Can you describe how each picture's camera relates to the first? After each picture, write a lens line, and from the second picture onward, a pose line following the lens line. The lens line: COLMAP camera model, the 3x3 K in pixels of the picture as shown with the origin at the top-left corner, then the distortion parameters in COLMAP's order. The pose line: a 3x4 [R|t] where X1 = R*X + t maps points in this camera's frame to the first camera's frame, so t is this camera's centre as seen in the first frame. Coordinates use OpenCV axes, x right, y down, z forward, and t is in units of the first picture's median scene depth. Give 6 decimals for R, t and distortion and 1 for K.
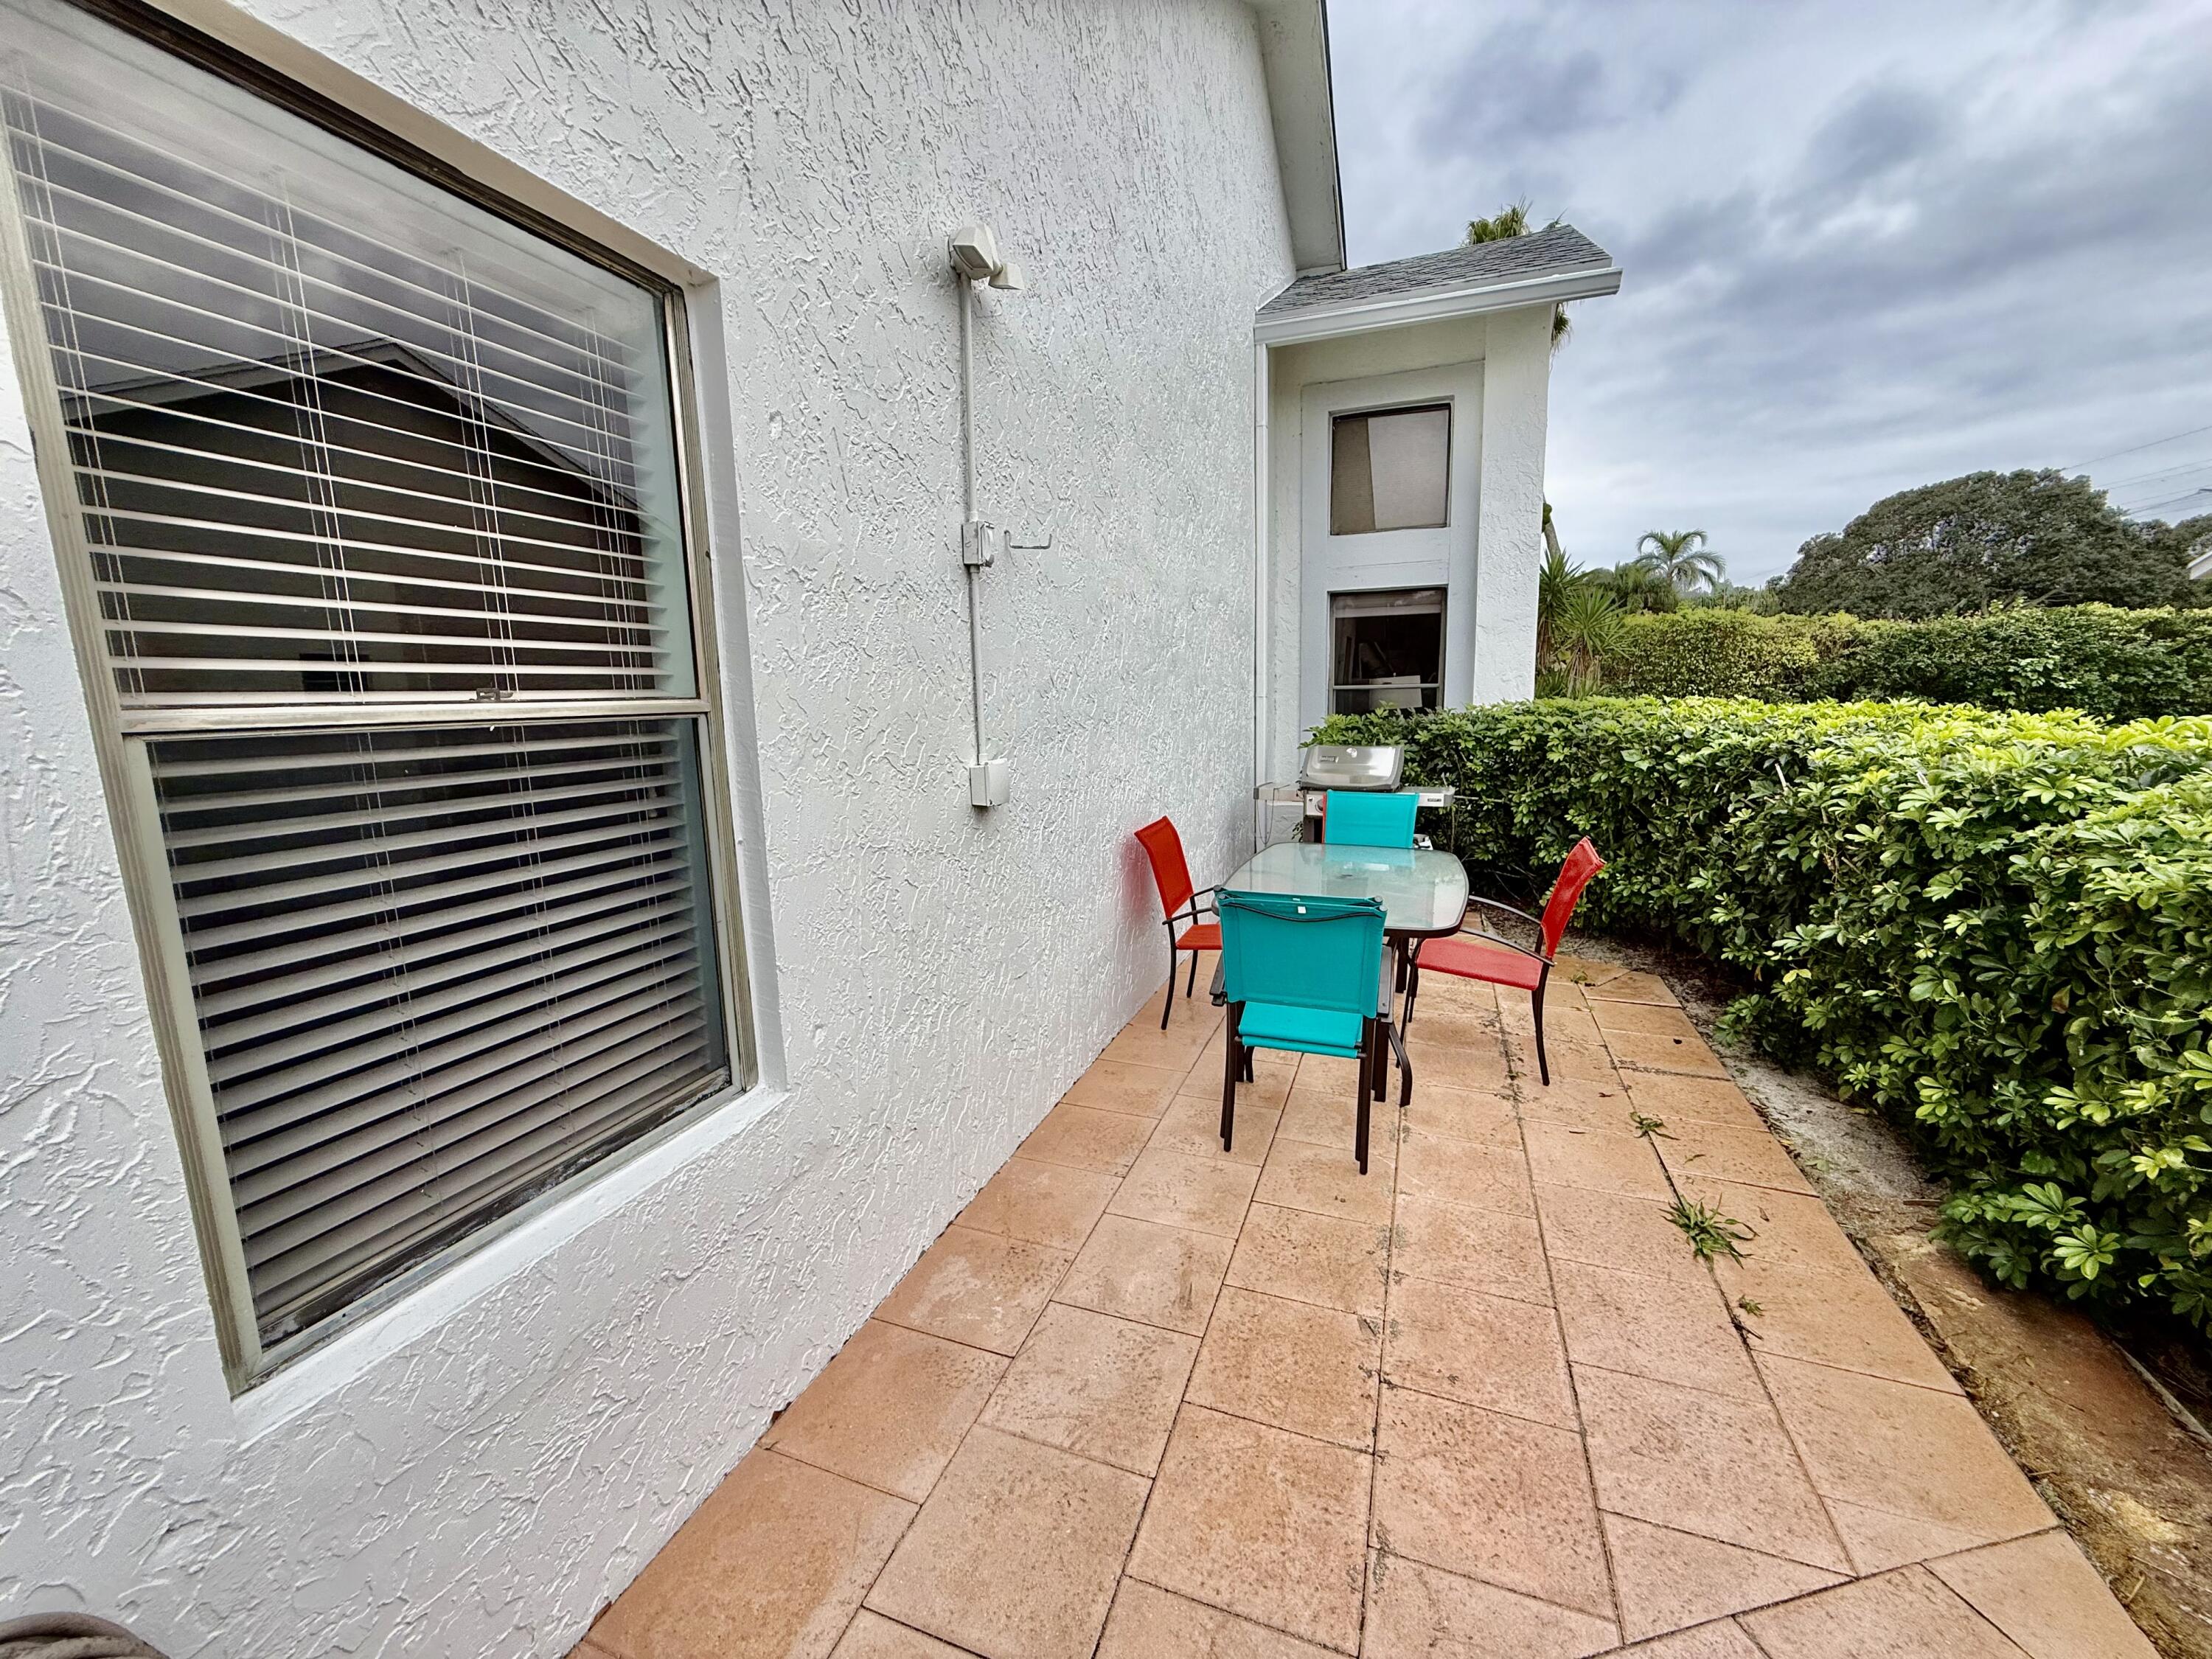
lens RADIAL K [[878.8, 0, 1100.9], [0, 878.8, 828.5], [0, 0, 1]] dist [-0.000614, 0.000061]
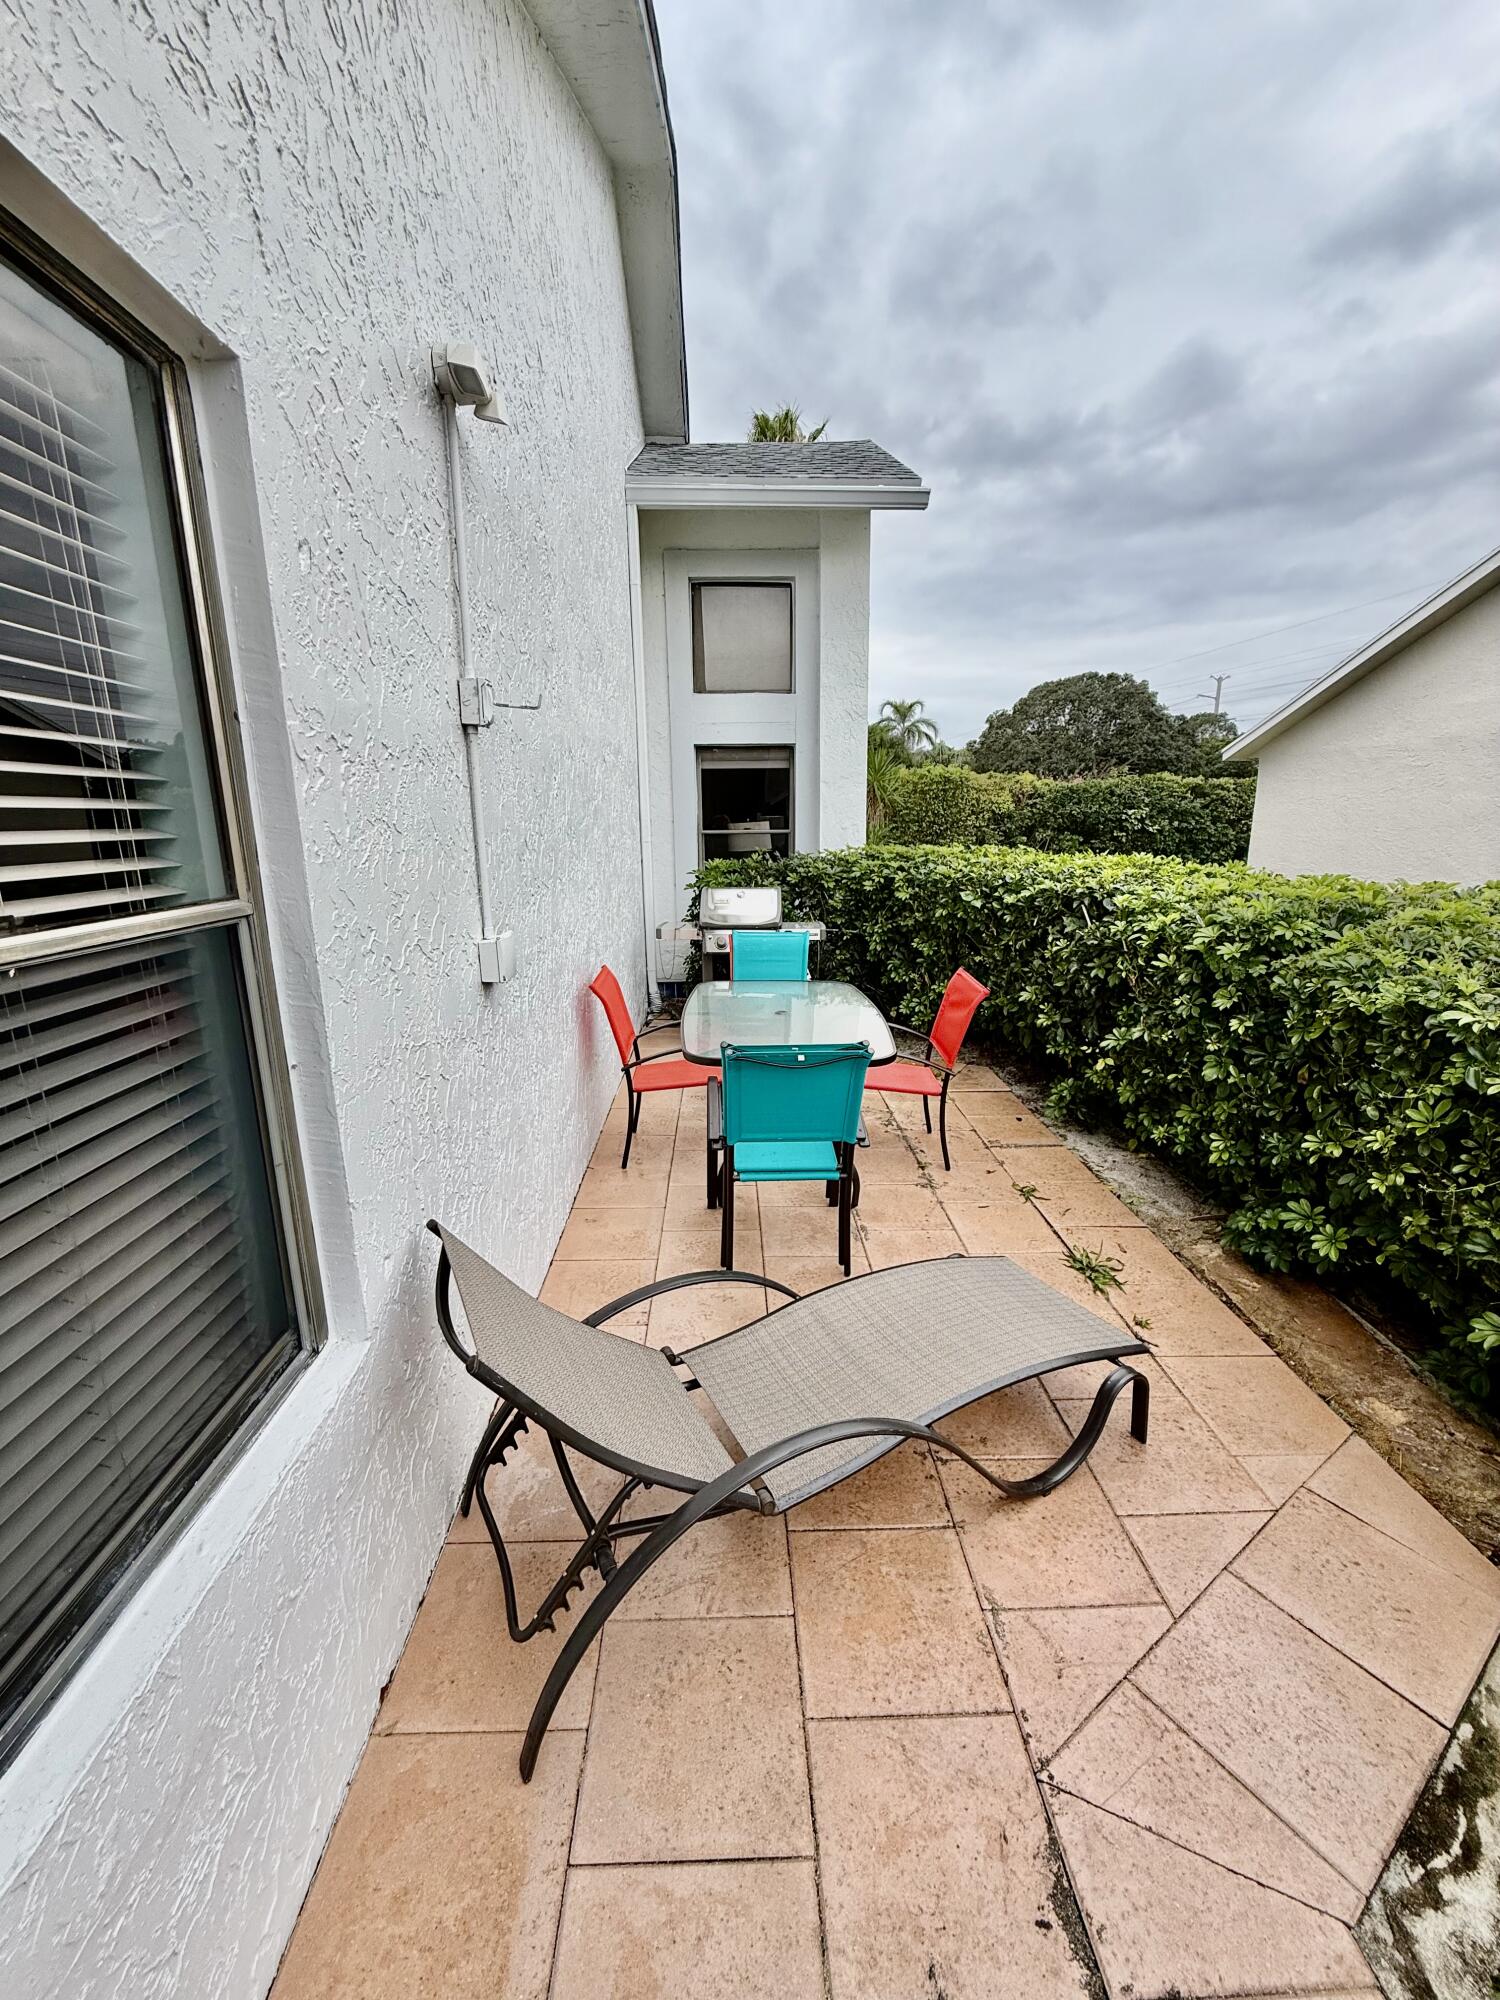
lens RADIAL K [[794.6, 0, 753.9], [0, 794.6, 994.0], [0, 0, 1]] dist [-0.000614, 0.000061]
pose [[0.925972, -0.068344, 0.371356, -0.192222], [0.047253, 0.996726, 0.065612, -0.055998], [-0.374625, -0.043207, 0.926169, 0.096822]]
